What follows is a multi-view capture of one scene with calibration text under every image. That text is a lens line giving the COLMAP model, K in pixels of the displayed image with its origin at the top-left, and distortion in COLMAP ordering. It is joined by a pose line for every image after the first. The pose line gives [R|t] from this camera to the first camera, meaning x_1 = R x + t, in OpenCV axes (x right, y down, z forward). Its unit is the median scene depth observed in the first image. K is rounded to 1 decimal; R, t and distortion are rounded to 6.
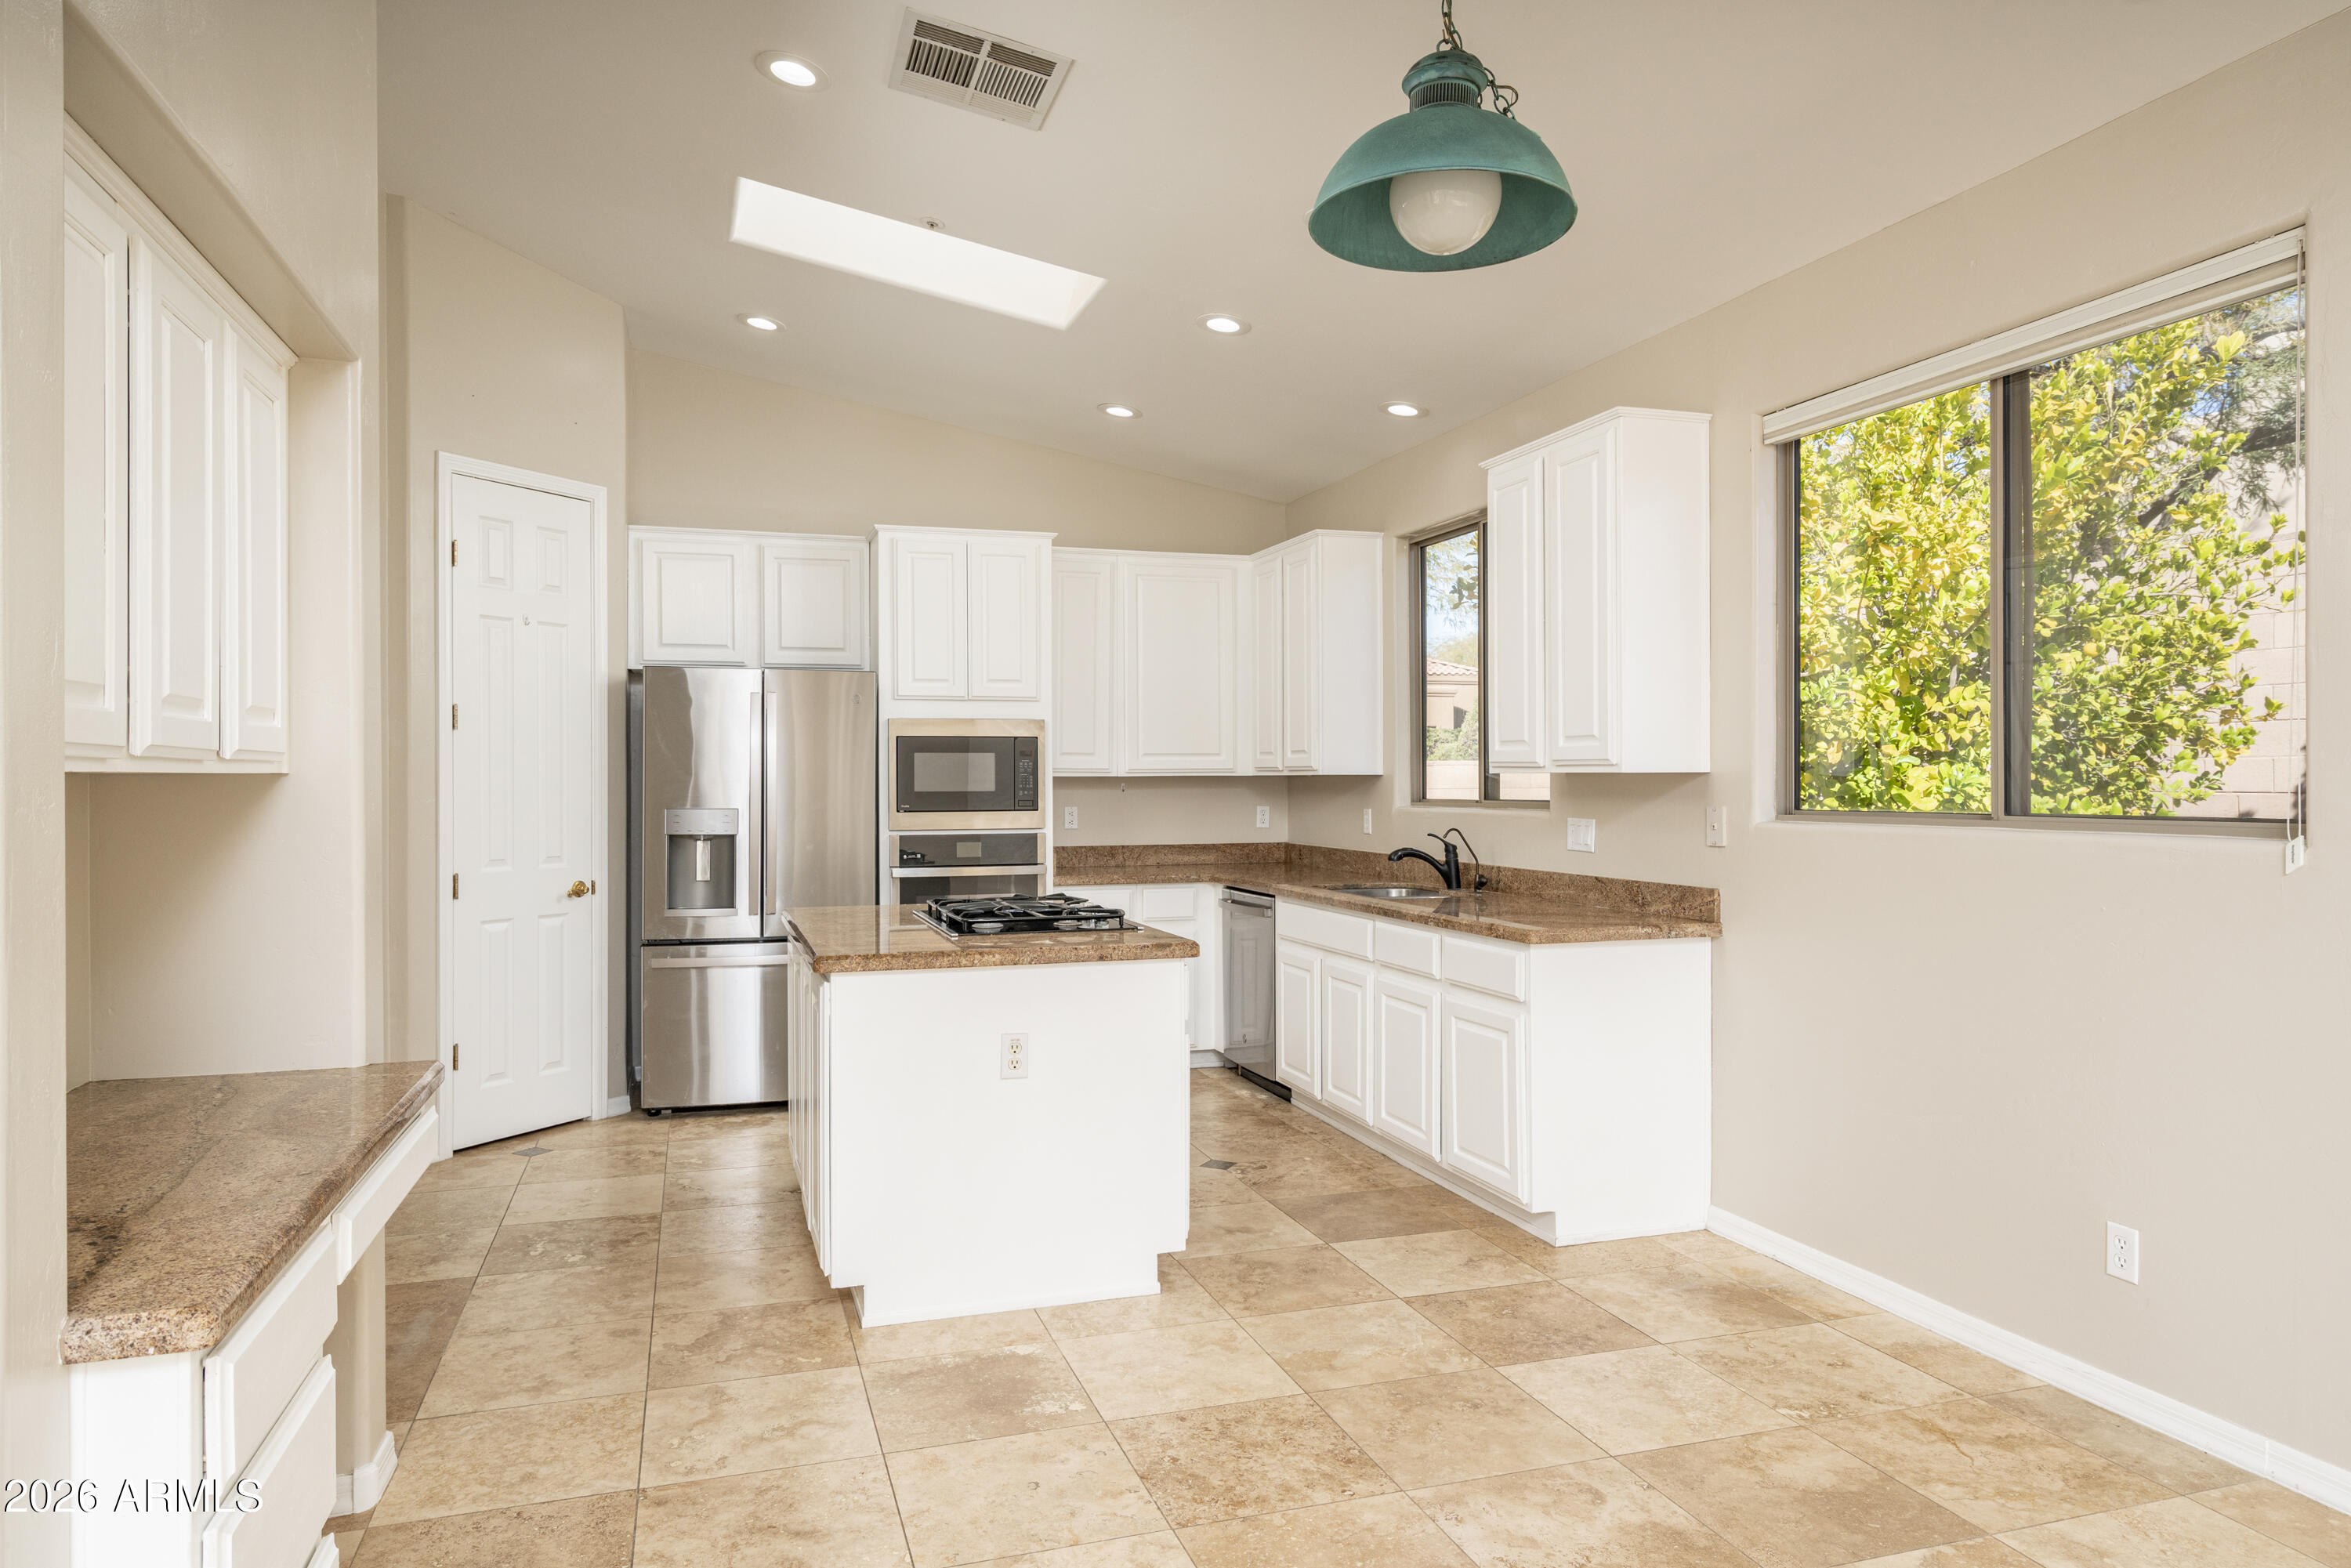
lens RADIAL K [[1463.1, 0, 1189.0], [0, 1463.1, 780.9], [0, 0, 1]] dist [0.015503, -0.002469]
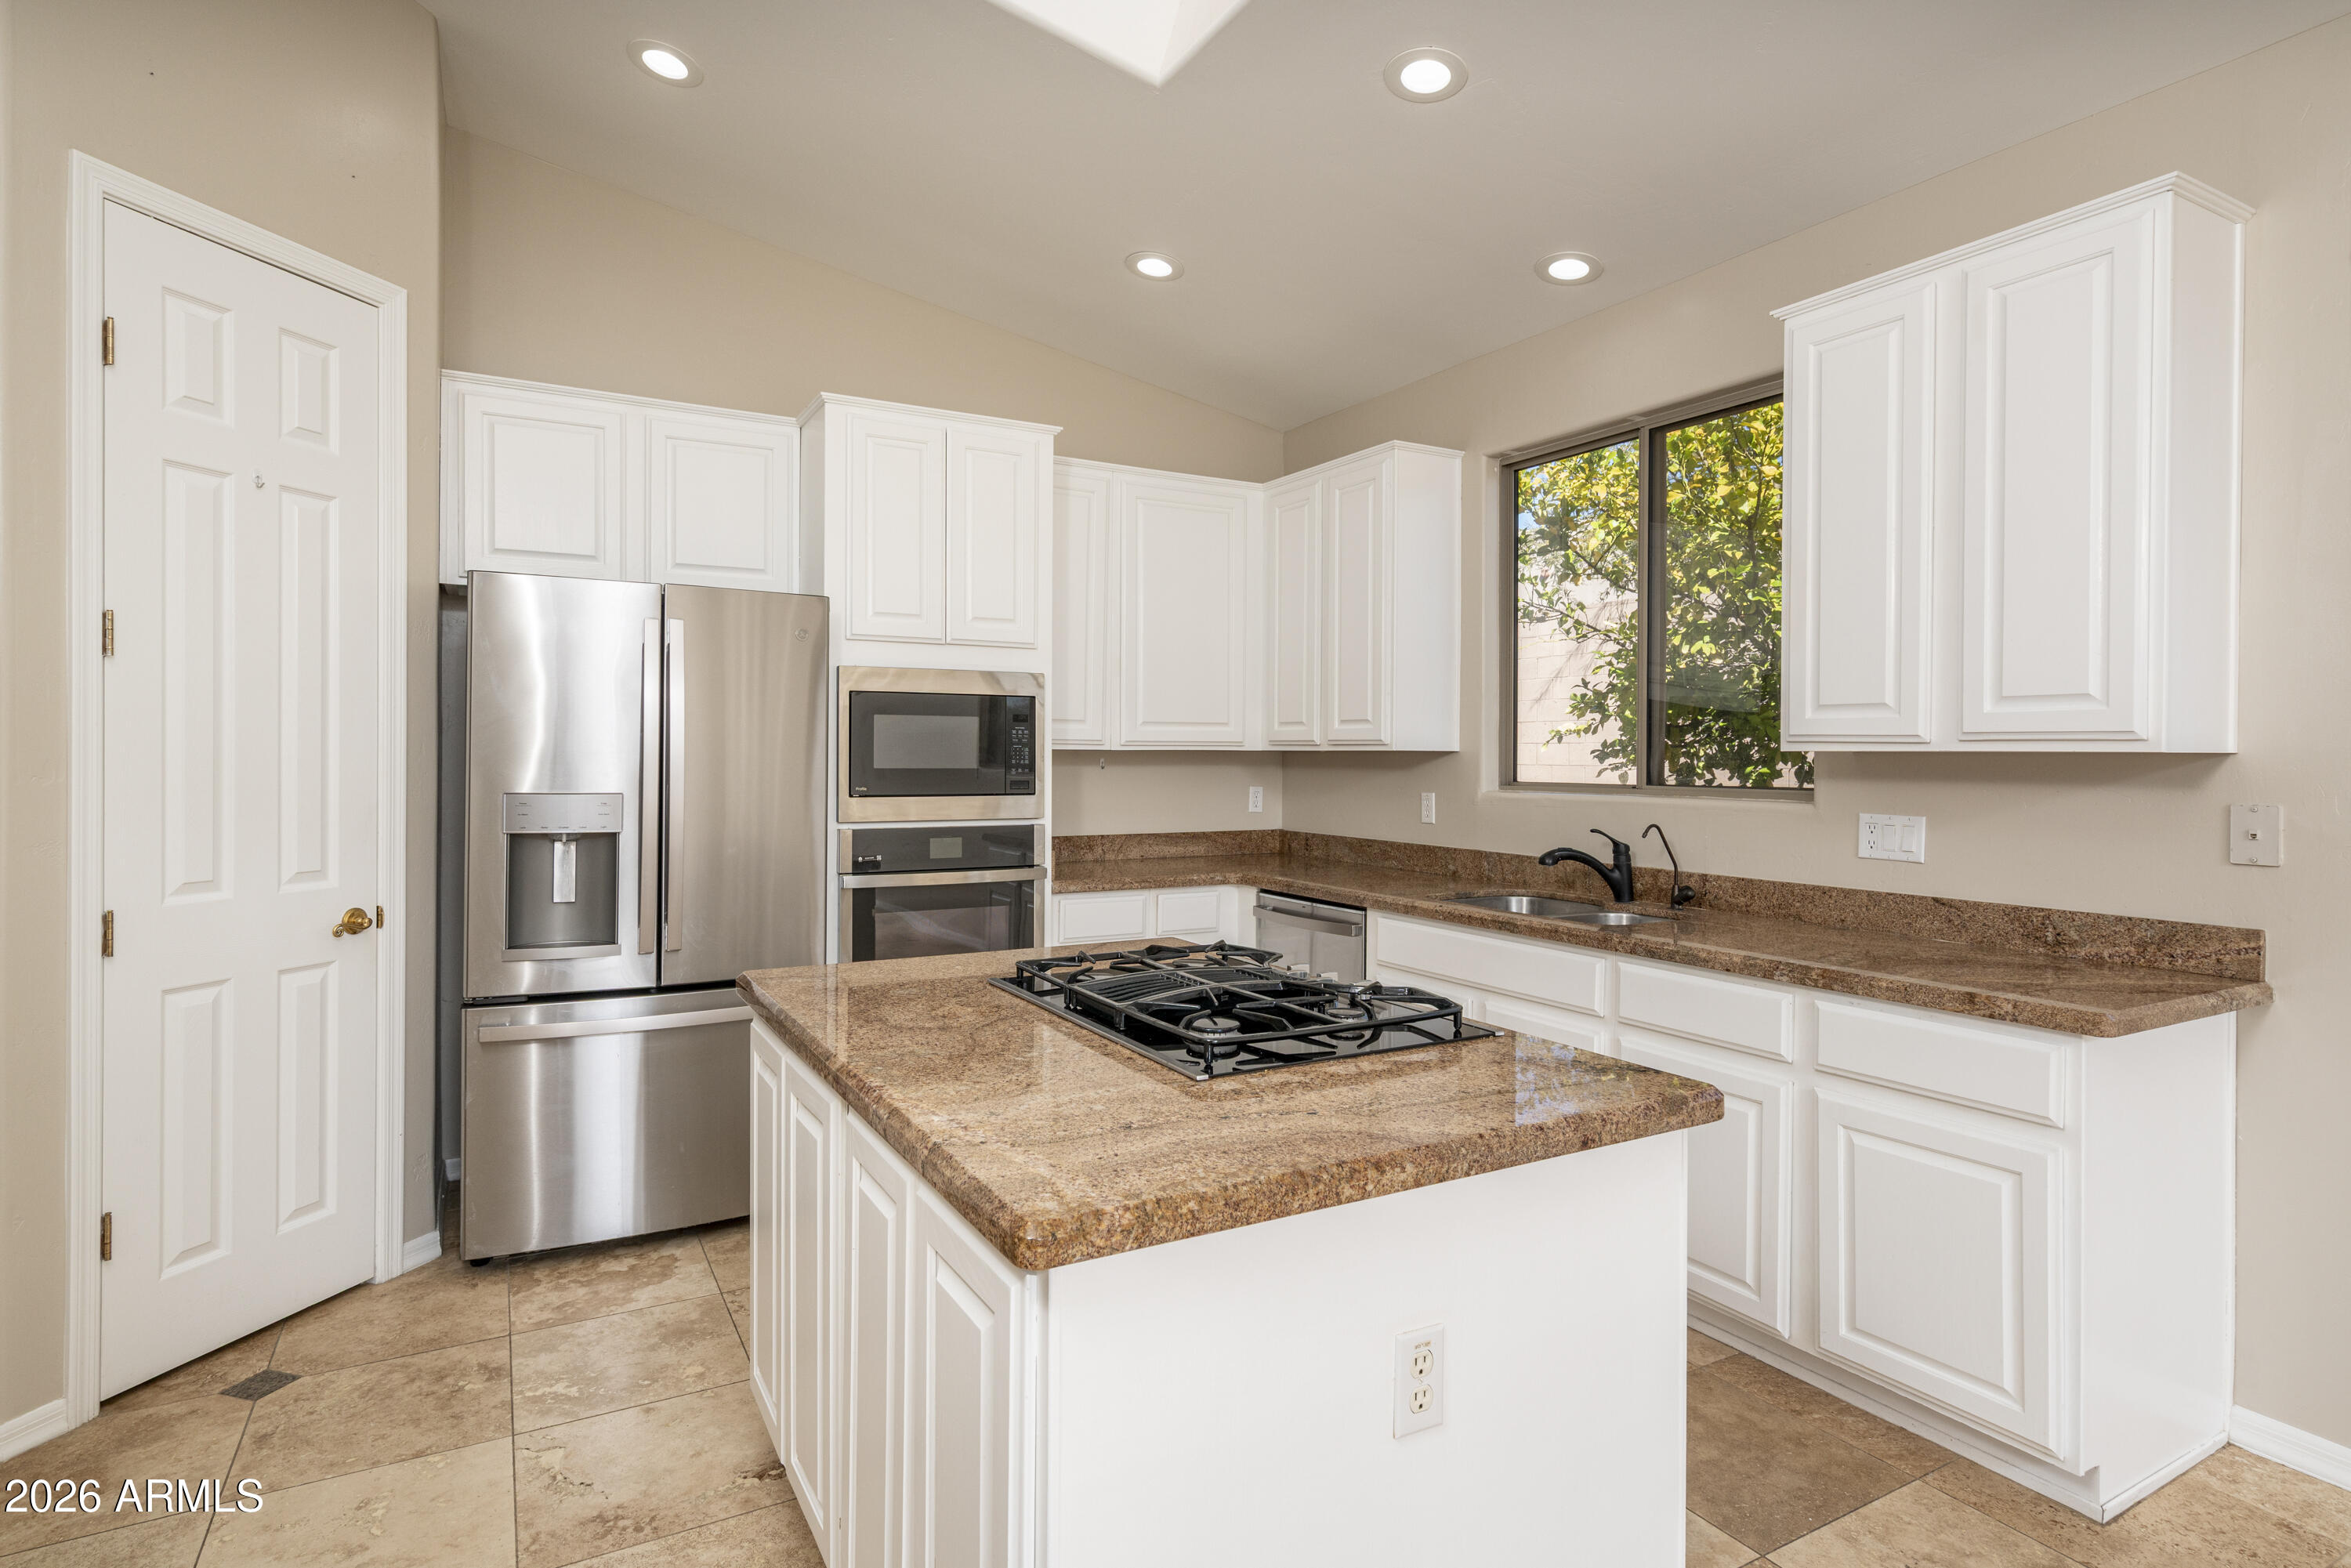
lens RADIAL K [[1181.0, 0, 1160.0], [0, 1181.0, 763.9], [0, 0, 1]] dist [0.001761, 0.002362]
pose [[0.981783, 0.007213, 0.189867, -0.170800], [-0.008670, 0.999939, 0.006848, -0.000246], [-0.189806, -0.008370, 0.981786, 0.430531]]
